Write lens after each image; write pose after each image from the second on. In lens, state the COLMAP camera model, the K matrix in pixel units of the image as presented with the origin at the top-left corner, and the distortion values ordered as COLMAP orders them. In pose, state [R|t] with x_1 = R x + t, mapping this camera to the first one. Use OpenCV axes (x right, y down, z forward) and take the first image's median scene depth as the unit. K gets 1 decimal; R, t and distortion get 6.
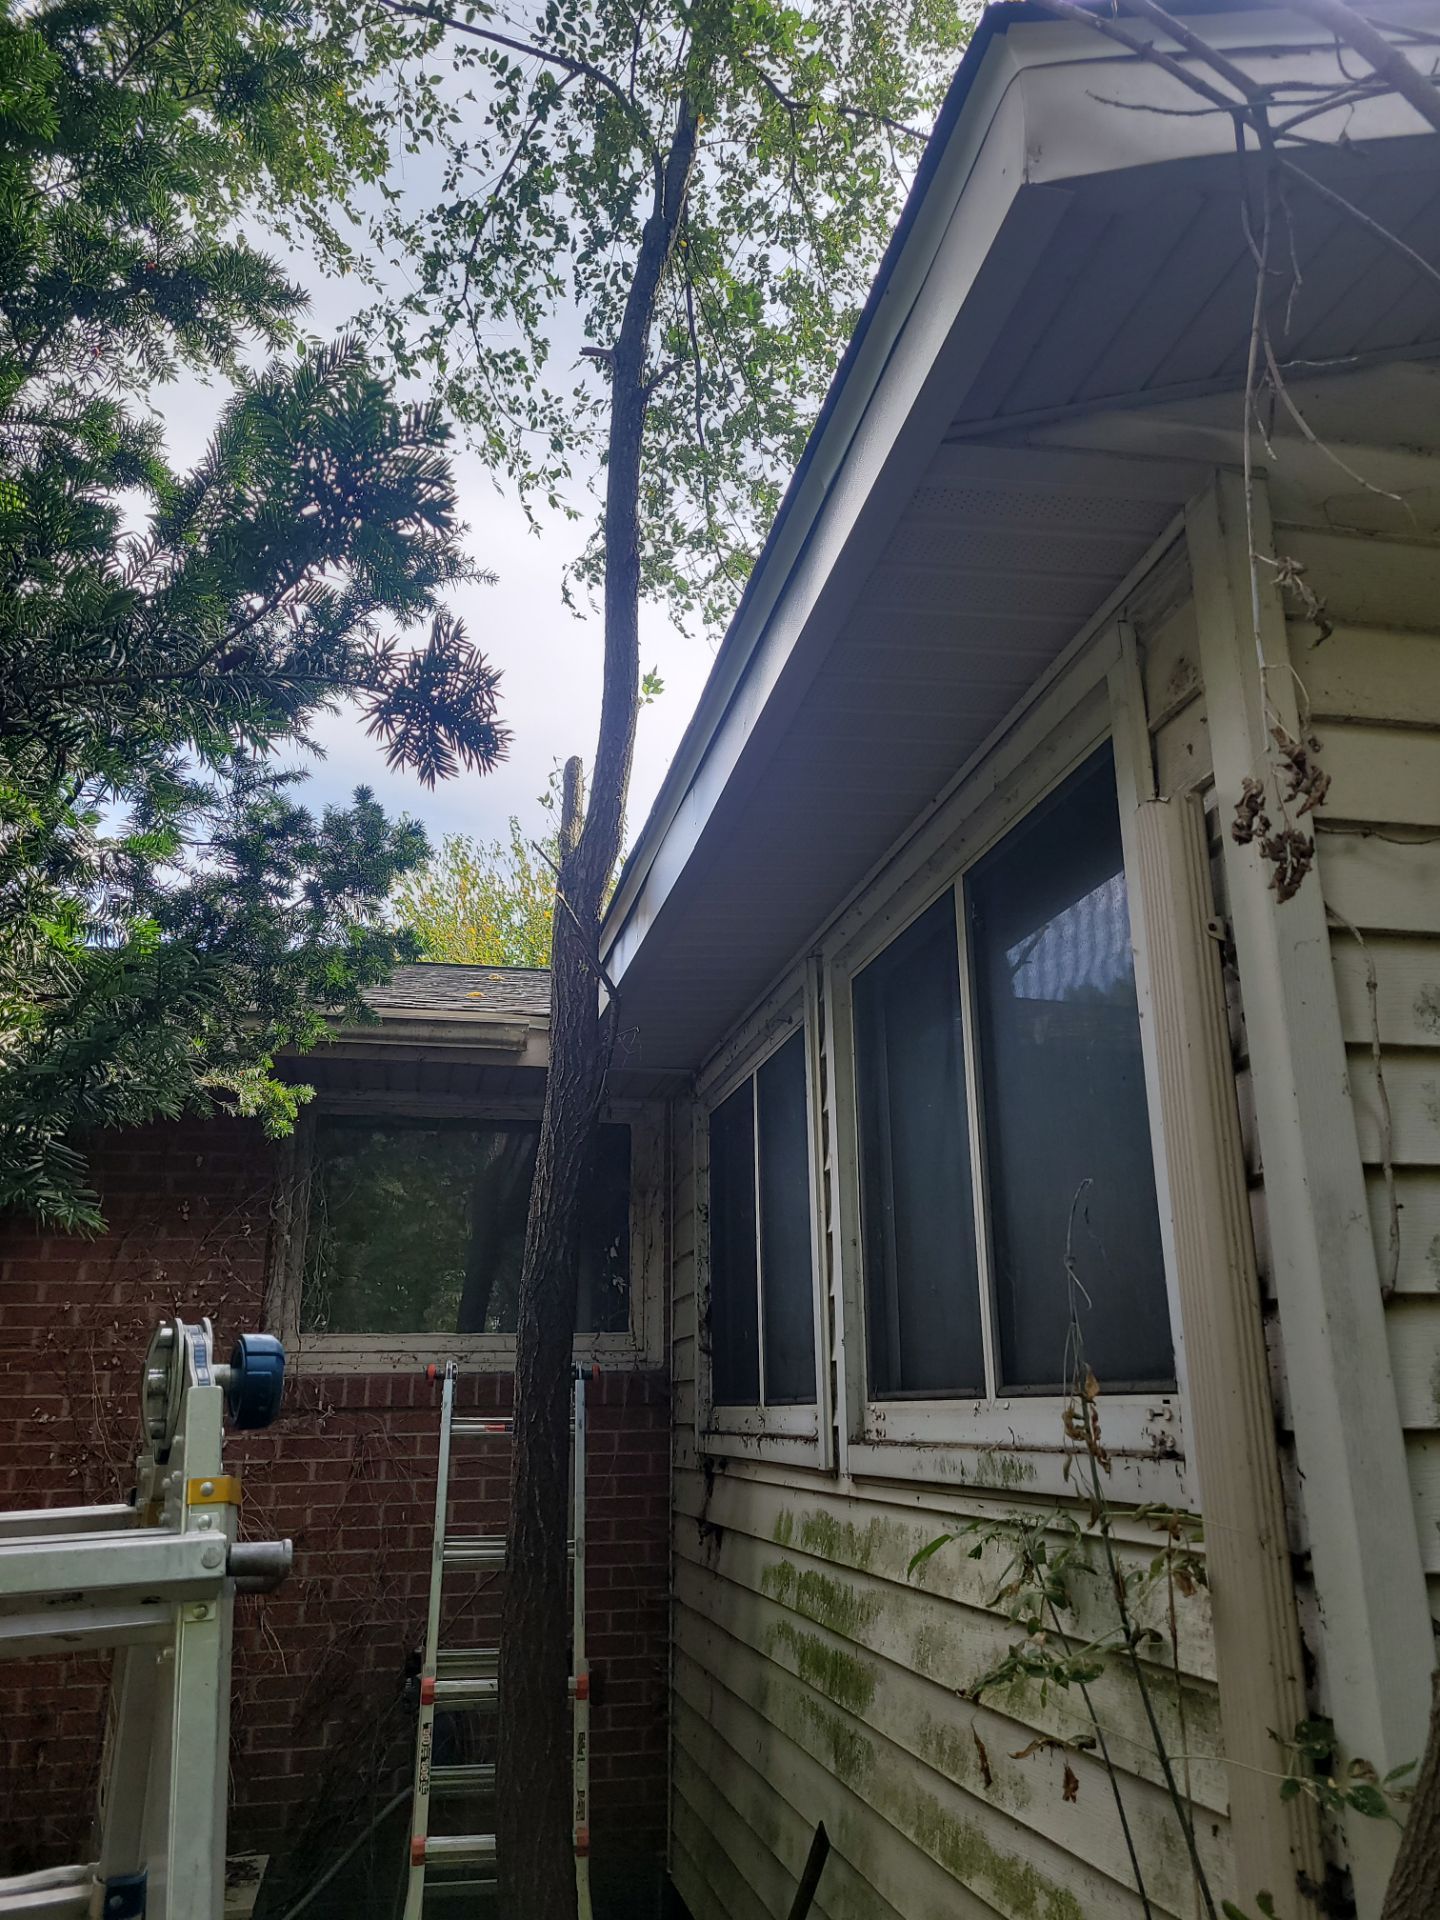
lens RADIAL K [[1560.2, 0, 756.7], [0, 1560.2, 966.3], [0, 0, 1]] dist [0.062058, -0.051968]
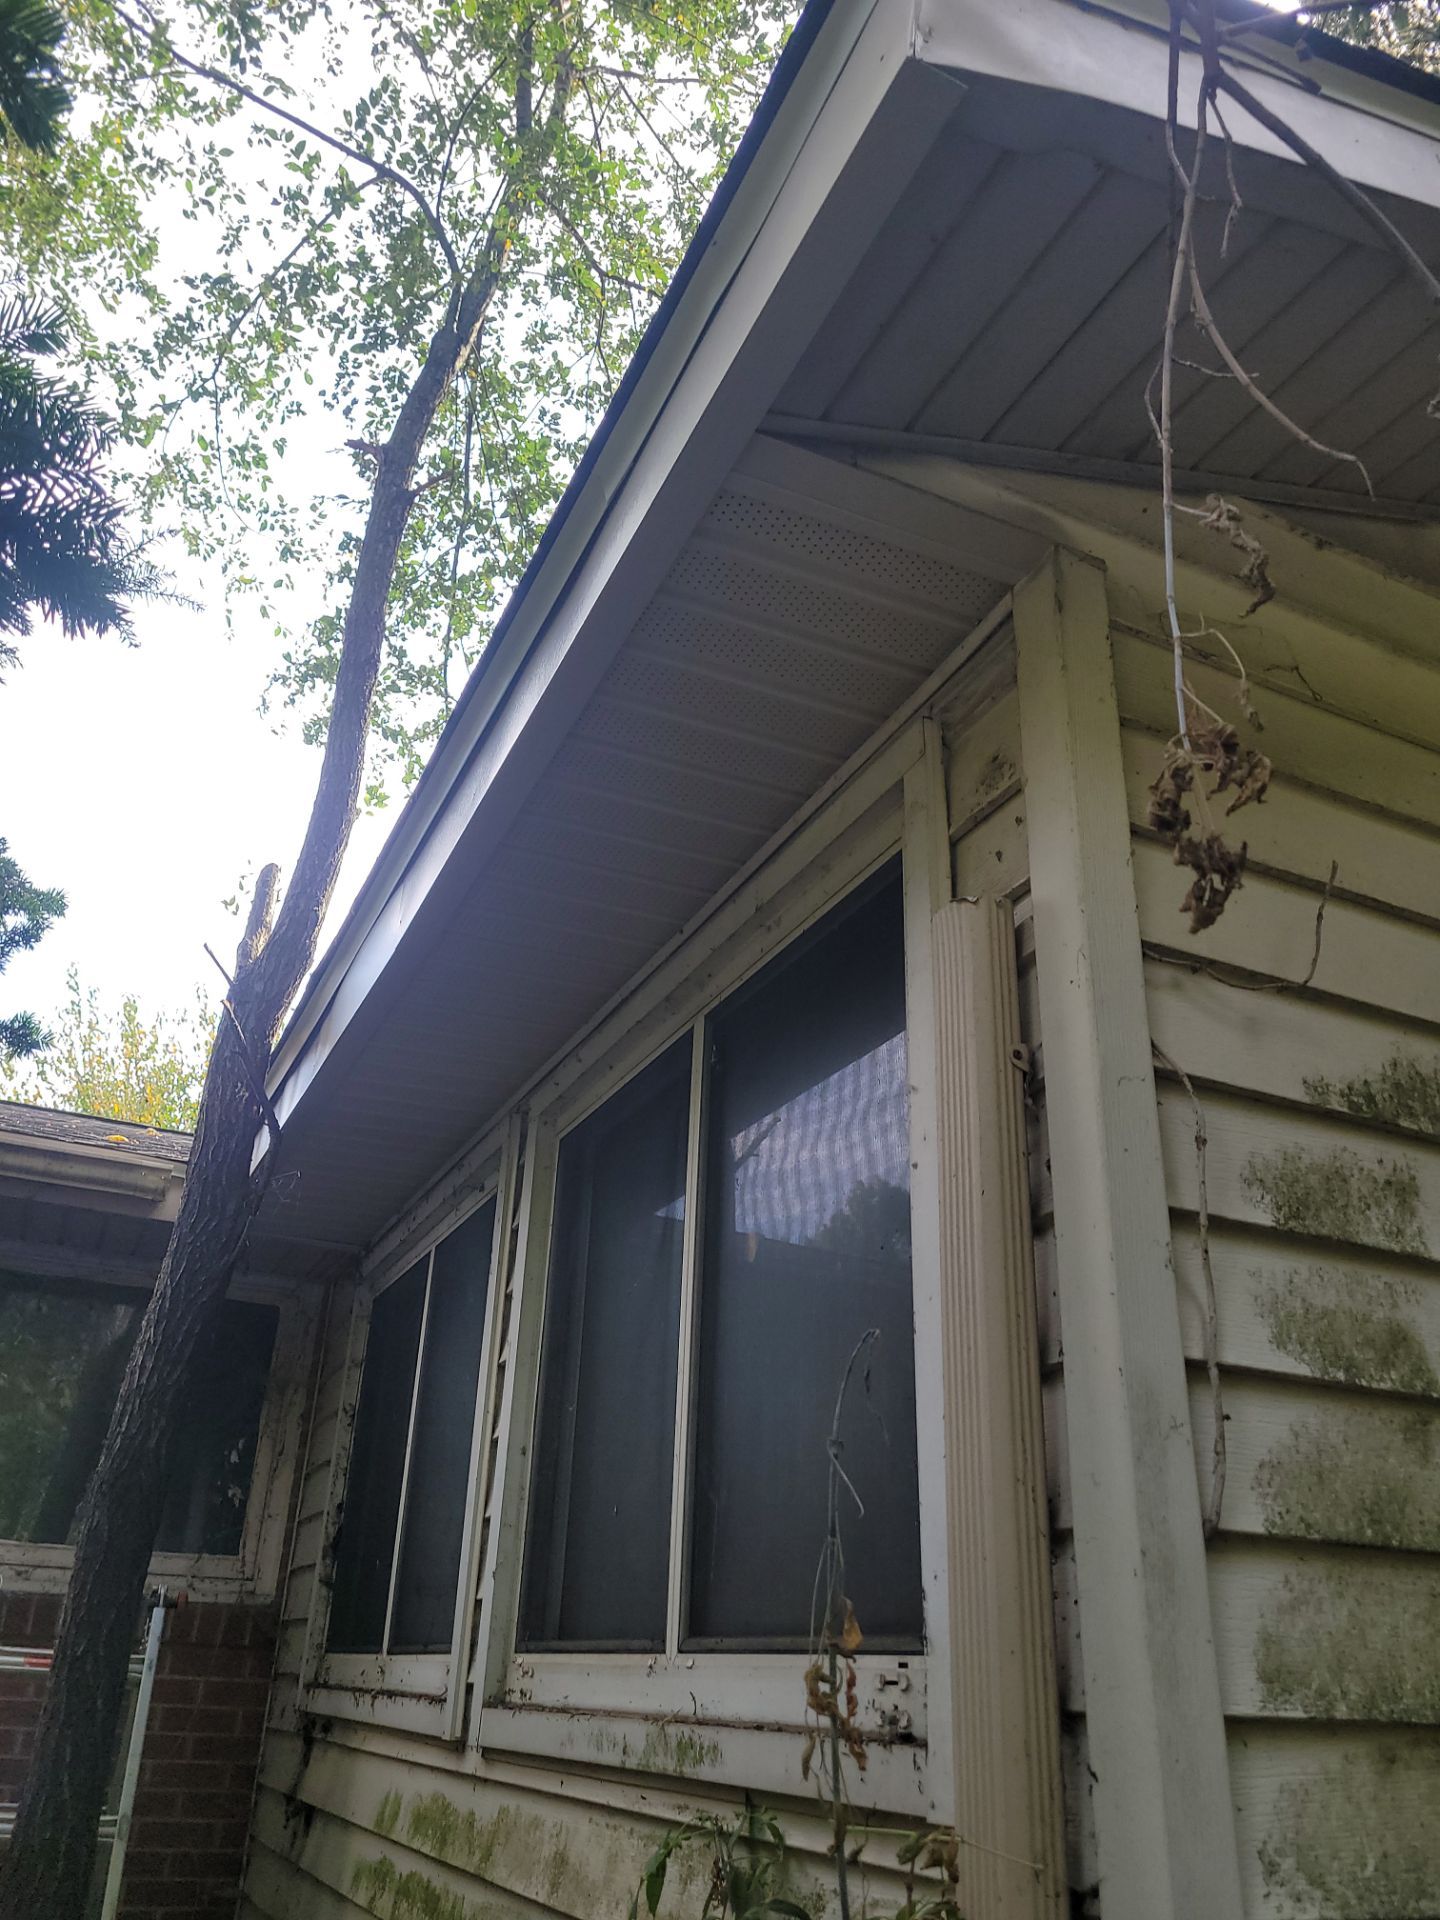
lens RADIAL K [[1560.2, 0, 756.7], [0, 1560.2, 966.3], [0, 0, 1]] dist [0.062058, -0.051968]
pose [[0.976493, 0.130601, 0.171477, 0.007675], [-0.104140, 0.982383, -0.155171, 0.048079], [-0.188721, 0.133666, 0.972891, 0.152462]]
